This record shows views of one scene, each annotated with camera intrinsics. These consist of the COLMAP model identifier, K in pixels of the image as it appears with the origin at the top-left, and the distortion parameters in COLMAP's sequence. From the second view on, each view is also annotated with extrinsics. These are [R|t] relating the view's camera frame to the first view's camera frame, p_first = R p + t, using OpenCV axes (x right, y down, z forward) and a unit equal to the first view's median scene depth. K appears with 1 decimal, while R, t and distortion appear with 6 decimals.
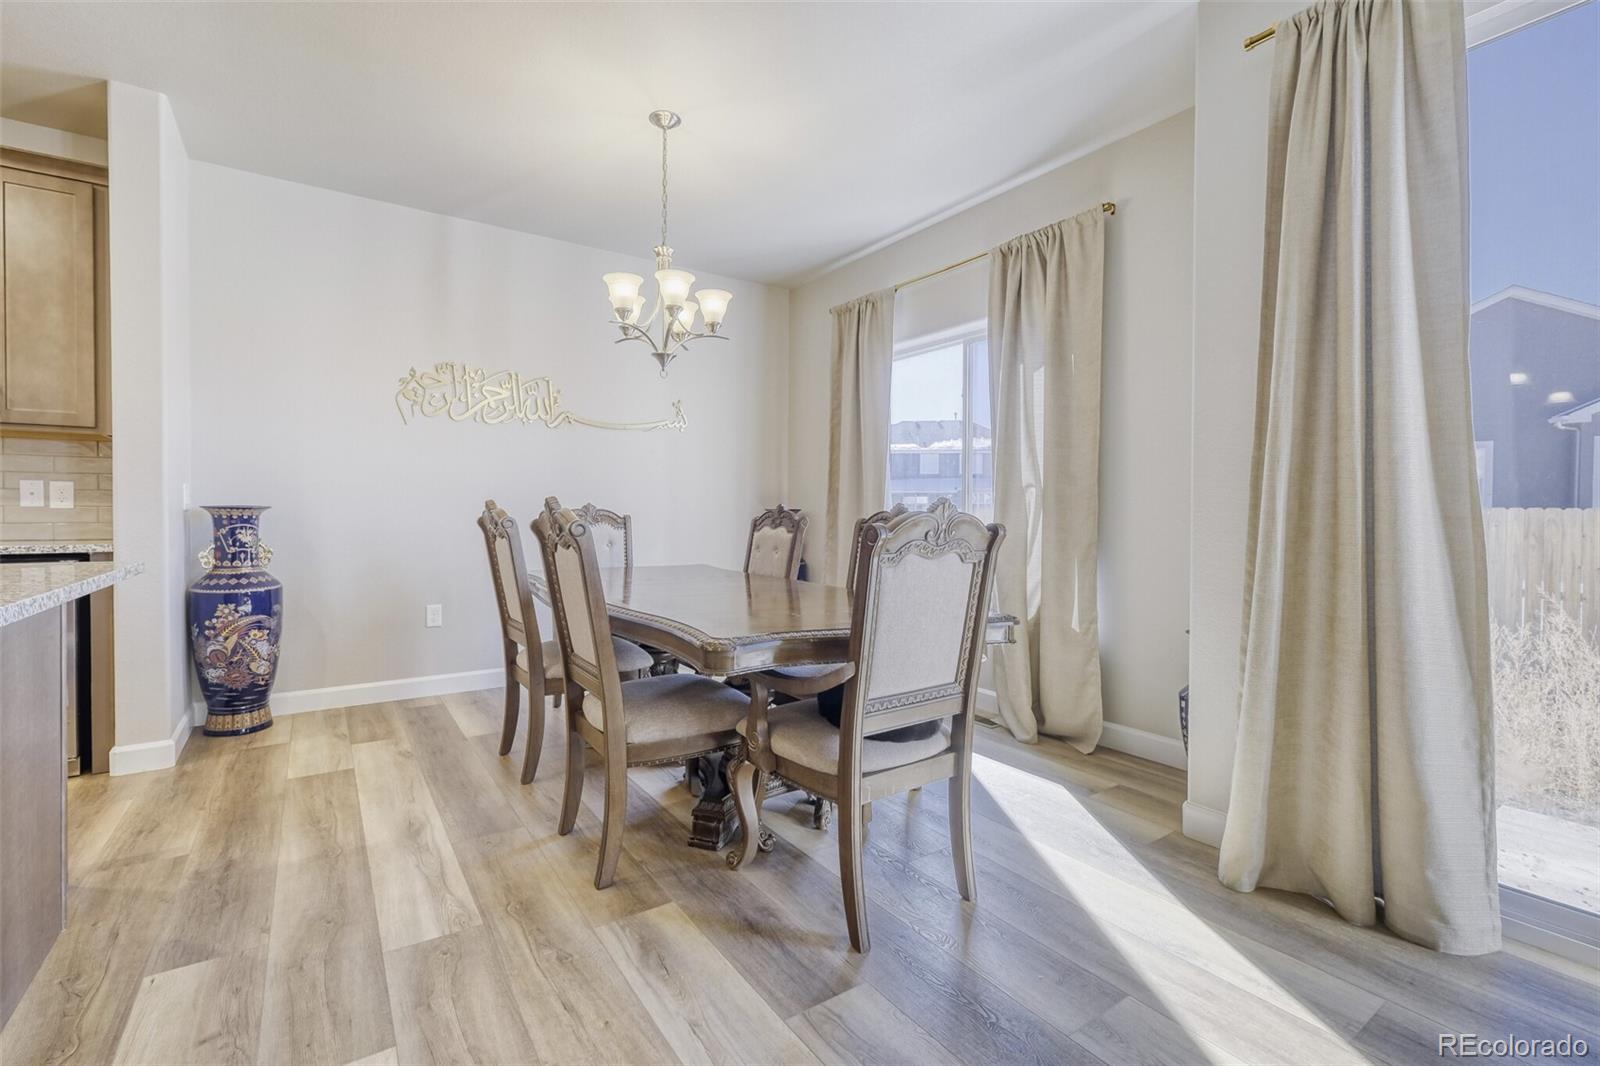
lens RADIAL K [[706.8, 0, 800.0], [0, 706.8, 533.0], [0, 0, 1]] dist [-0.045457, 0.000025]
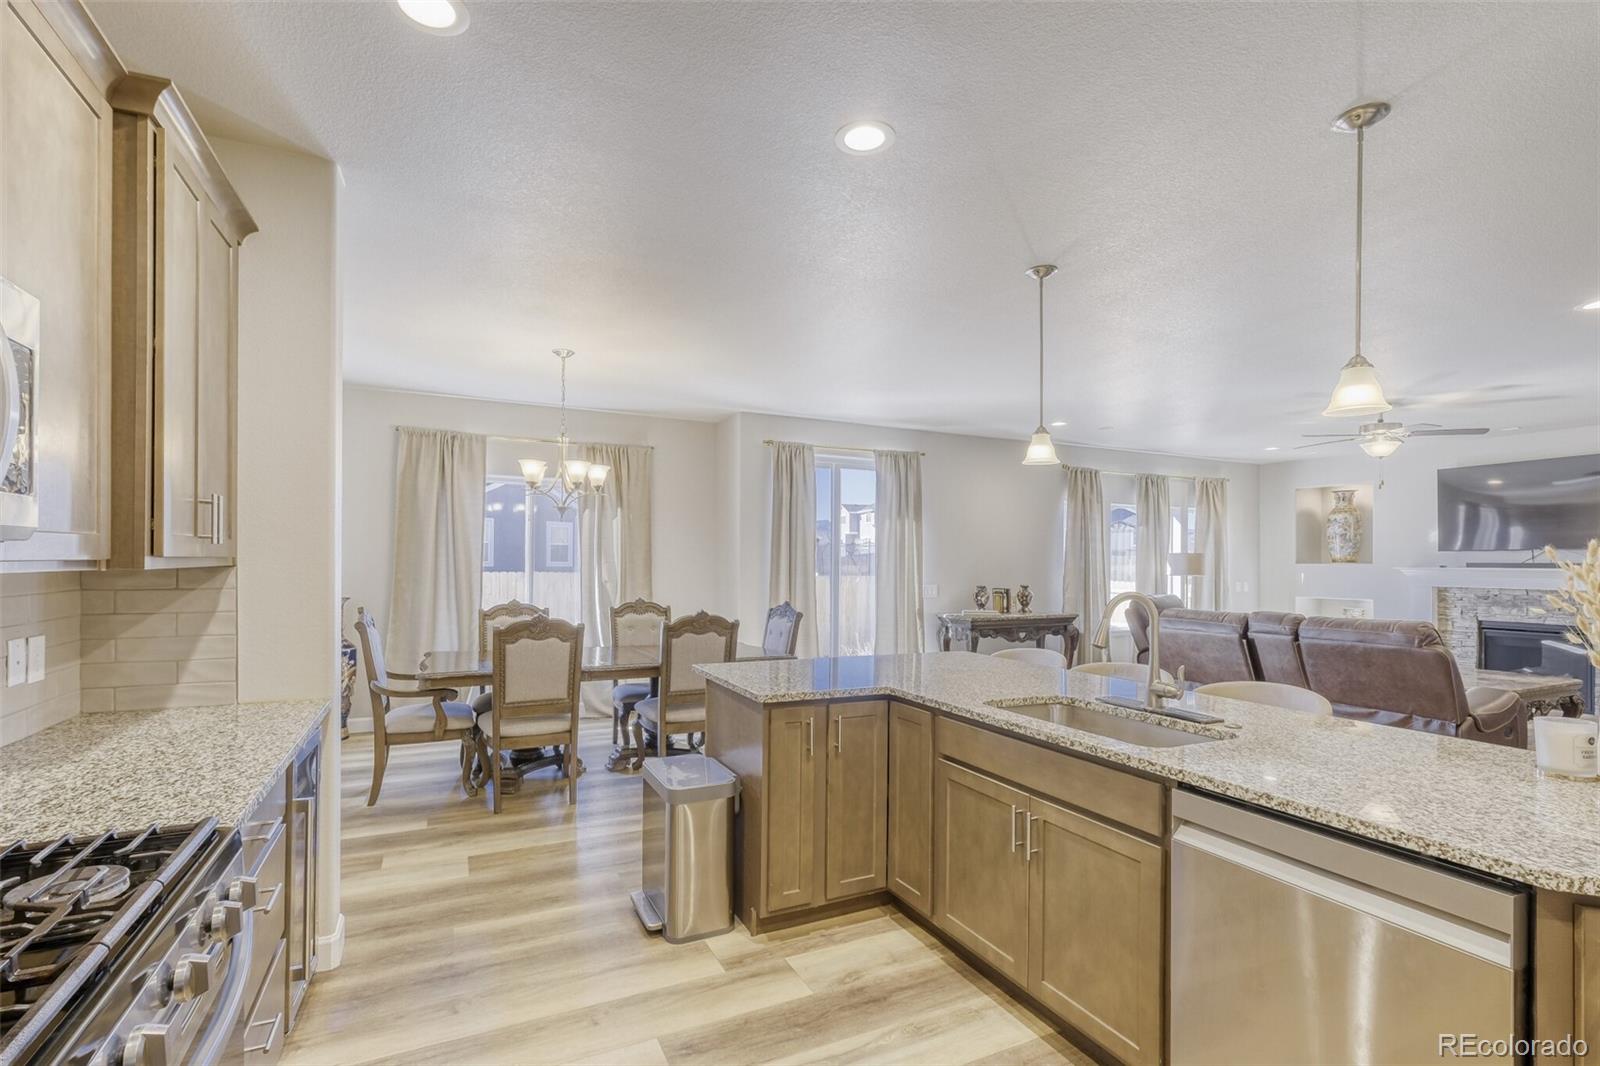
lens RADIAL K [[741.9, 0, 800.9], [0, 741.9, 561.8], [0, 0, 1]] dist [0.000041, -0.000002]
pose [[0.153091, -0.009002, 0.988171, -1.743038], [0.026339, 0.999640, 0.005026, -0.136351], [-0.987861, 0.025258, 0.153273, 0.250134]]
